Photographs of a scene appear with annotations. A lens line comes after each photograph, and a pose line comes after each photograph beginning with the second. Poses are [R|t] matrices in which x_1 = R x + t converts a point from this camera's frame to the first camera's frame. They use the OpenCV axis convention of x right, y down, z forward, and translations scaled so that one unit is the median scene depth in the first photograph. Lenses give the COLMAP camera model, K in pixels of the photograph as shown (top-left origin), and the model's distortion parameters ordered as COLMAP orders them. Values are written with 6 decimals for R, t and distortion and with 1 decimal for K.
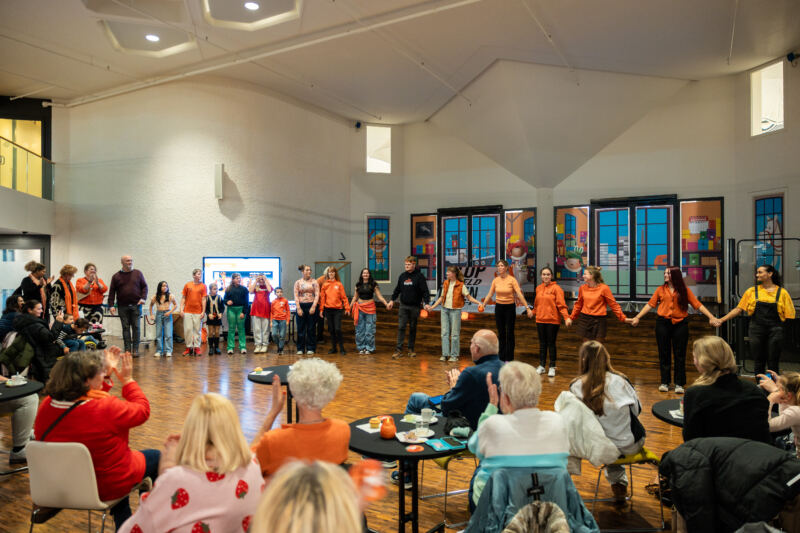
lens RADIAL K [[537.1, 0, 398.5], [0, 537.1, 264.8], [0, 0, 1]] dist [0.000550, 0.003067]
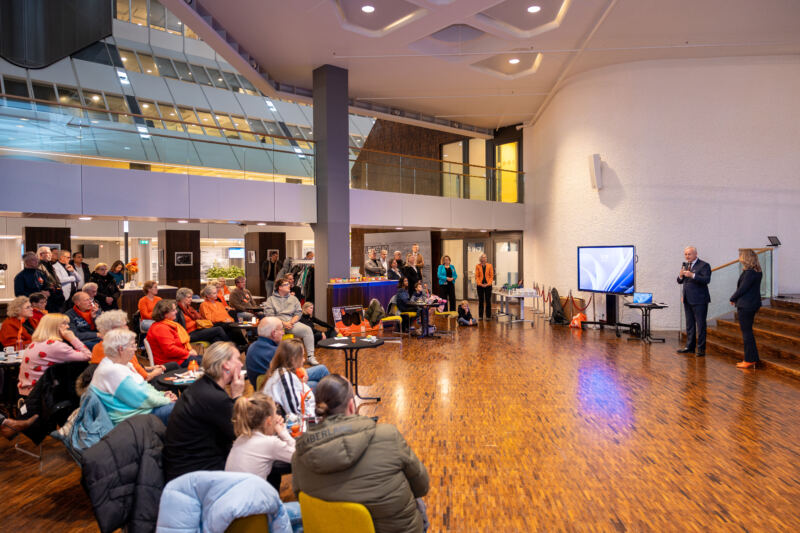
lens RADIAL K [[537.1, 0, 406.8], [0, 537.1, 261.7], [0, 0, 1]] dist [0.000550, 0.003067]
pose [[0.441147, 0.008205, -0.897397, 0.365960], [0.009209, 0.999864, 0.013670, -0.002150], [0.897388, -0.014295, 0.441011, 0.198923]]
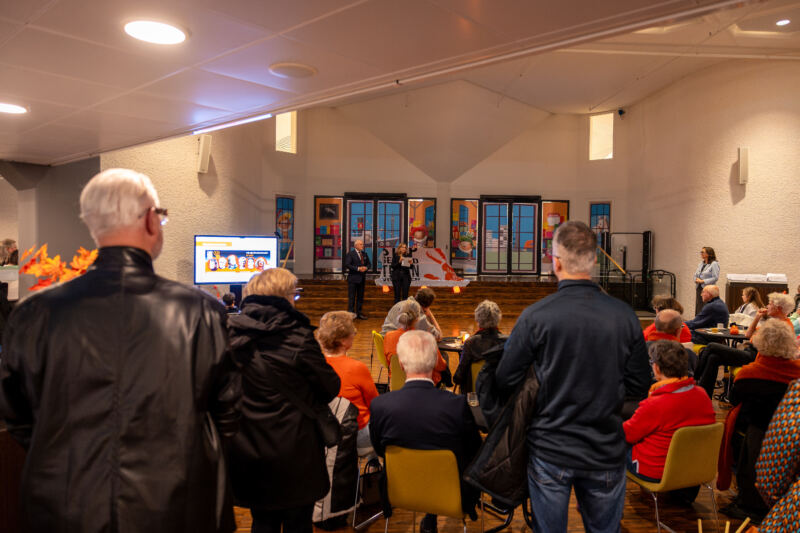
lens RADIAL K [[578.7, 0, 400.8], [0, 578.7, 265.8], [0, 0, 1]] dist [-0.011015, 0.000567]
pose [[0.838706, -0.007038, 0.544539, -0.516444], [-0.015774, 0.999183, 0.037210, -0.003352], [-0.544356, -0.039798, 0.837910, -0.033210]]
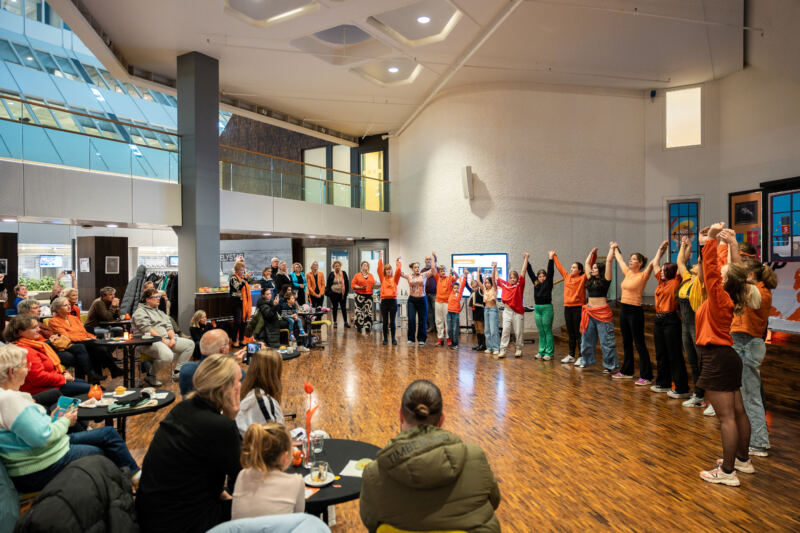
lens RADIAL K [[537.1, 0, 401.2], [0, 537.1, 265.9], [0, 0, 1]] dist [0.000550, 0.003067]
pose [[0.680865, -0.000587, -0.732409, 0.310930], [0.007535, 0.999952, 0.006203, 0.001484], [0.732371, -0.009742, 0.680837, 0.151717]]
